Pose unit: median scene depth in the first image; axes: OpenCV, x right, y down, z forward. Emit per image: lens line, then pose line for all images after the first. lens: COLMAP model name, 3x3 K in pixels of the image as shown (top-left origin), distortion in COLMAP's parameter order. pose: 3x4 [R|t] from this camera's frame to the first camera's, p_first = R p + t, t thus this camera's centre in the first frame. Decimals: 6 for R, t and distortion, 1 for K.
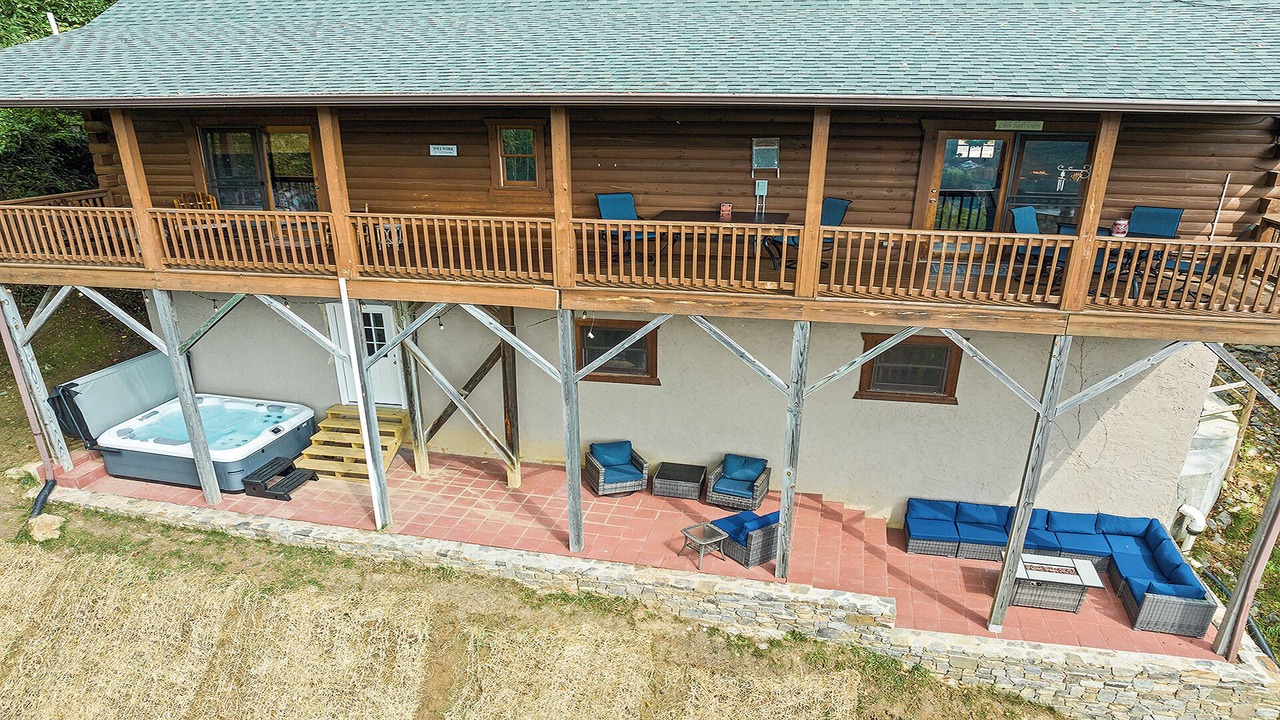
lens RADIAL K [[835.0, 0, 682.1], [0, 835.0, 455.6], [0, 0, 1]] dist [-0.035981, 0.007469]
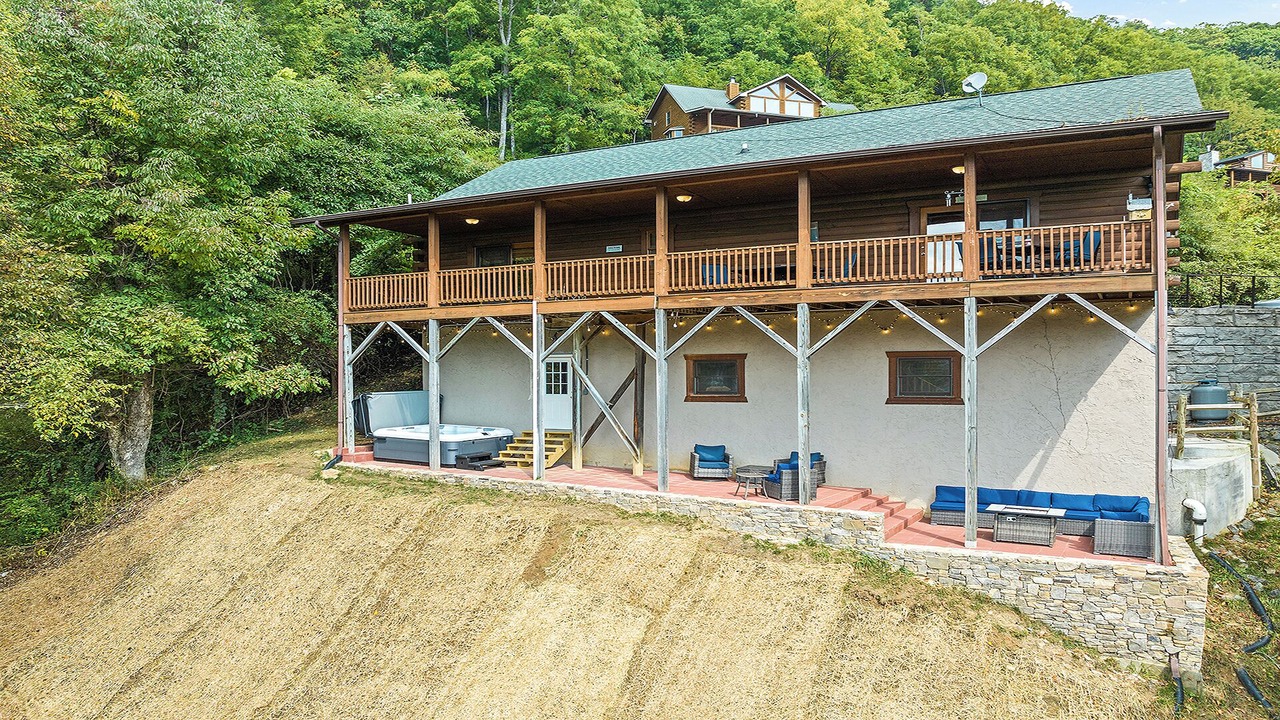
lens RADIAL K [[902.0, 0, 730.7], [0, 902.0, 345.5], [0, 0, 1]] dist [-0.040134, 0.005964]
pose [[0.968264, -0.023031, -0.248864, 0.364781], [-0.087185, 0.902069, -0.422694, 0.527761], [0.234228, 0.430977, 0.871433, -0.376123]]
